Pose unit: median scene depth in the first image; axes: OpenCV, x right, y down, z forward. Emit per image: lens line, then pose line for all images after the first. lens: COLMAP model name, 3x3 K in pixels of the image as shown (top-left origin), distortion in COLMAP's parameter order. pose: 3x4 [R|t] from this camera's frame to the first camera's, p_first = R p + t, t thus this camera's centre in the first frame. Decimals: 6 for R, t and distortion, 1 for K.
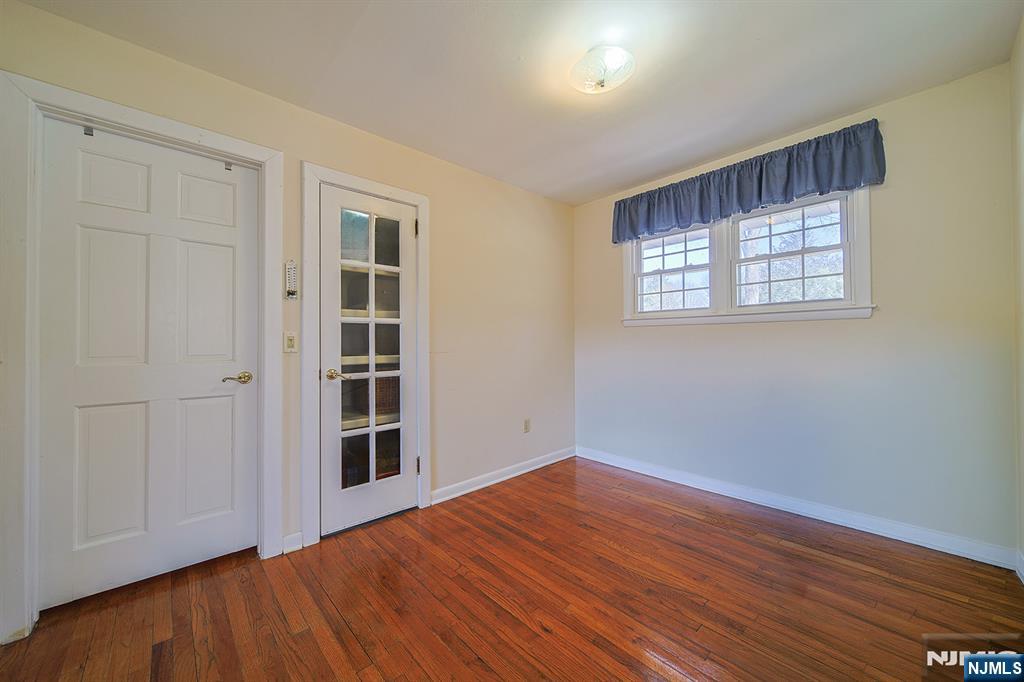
lens RADIAL K [[380.8, 0, 512.5], [0, 380.8, 338.3], [0, 0, 1]] dist [0.000402, -0.000061]
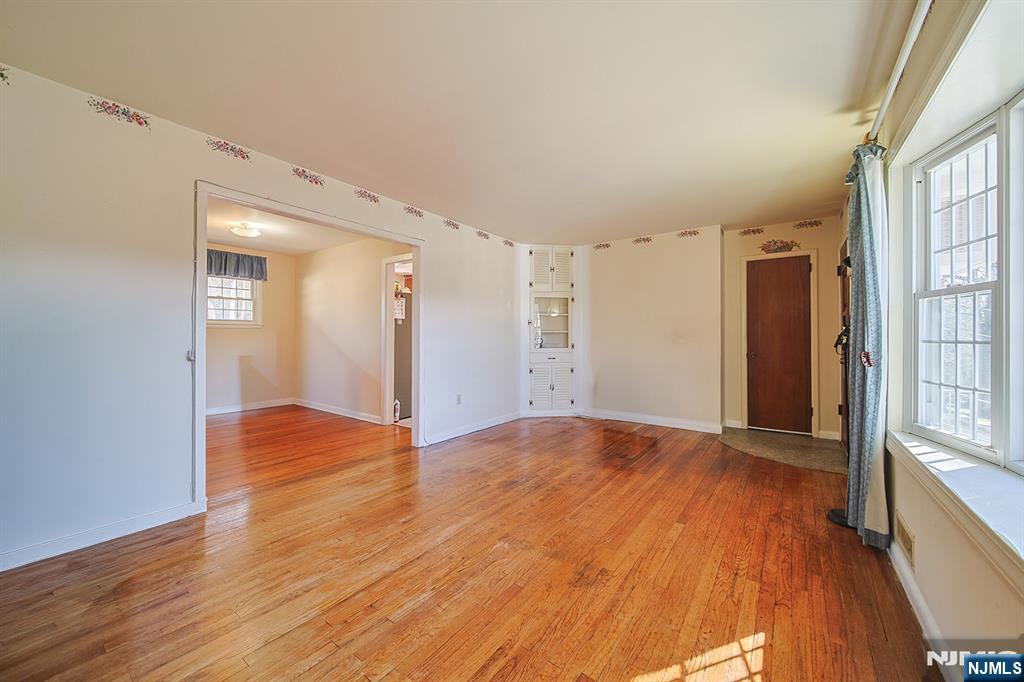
lens RADIAL K [[398.4, 0, 494.2], [0, 398.4, 334.5], [0, 0, 1]] dist [-0.001317, -0.000191]
pose [[-0.159408, 0.009083, 0.987171, -1.872814], [-0.013405, 0.999846, -0.011364, -0.003640], [-0.987122, -0.015045, -0.159262, -0.157709]]
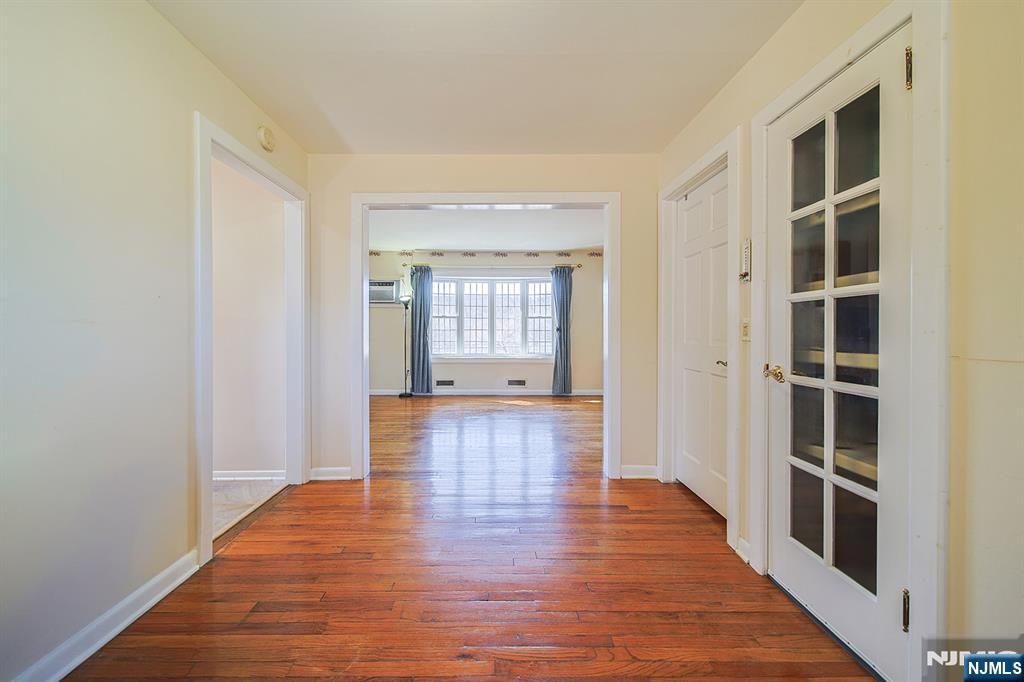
lens RADIAL K [[398.4, 0, 494.2], [0, 398.4, 334.5], [0, 0, 1]] dist [-0.001317, -0.000191]
pose [[-0.676984, 0.009554, -0.735936, 0.444613], [0.008663, 0.999950, 0.005013, 0.009907], [0.735947, -0.002982, -0.677033, 1.030211]]
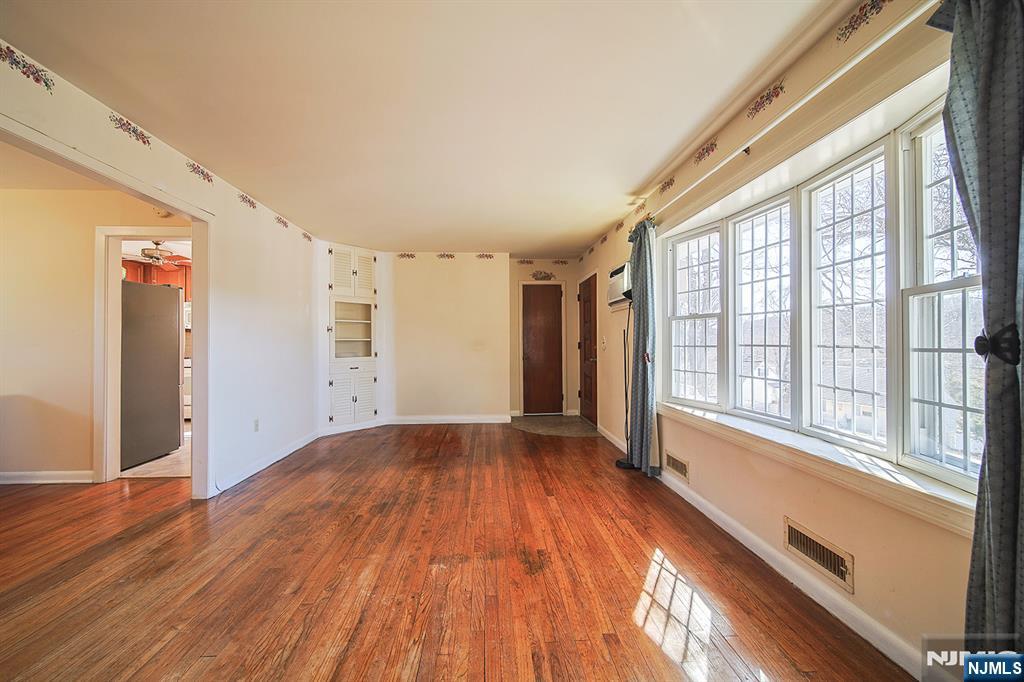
lens RADIAL K [[385.4, 0, 511.8], [0, 385.4, 342.5], [0, 0, 1]] dist [0.001143, -0.001931]
pose [[-0.768623, 0.009945, 0.639624, -1.642037], [0.000166, 0.999882, -0.015348, -0.002759], [-0.639702, -0.011691, -0.768534, 0.190373]]
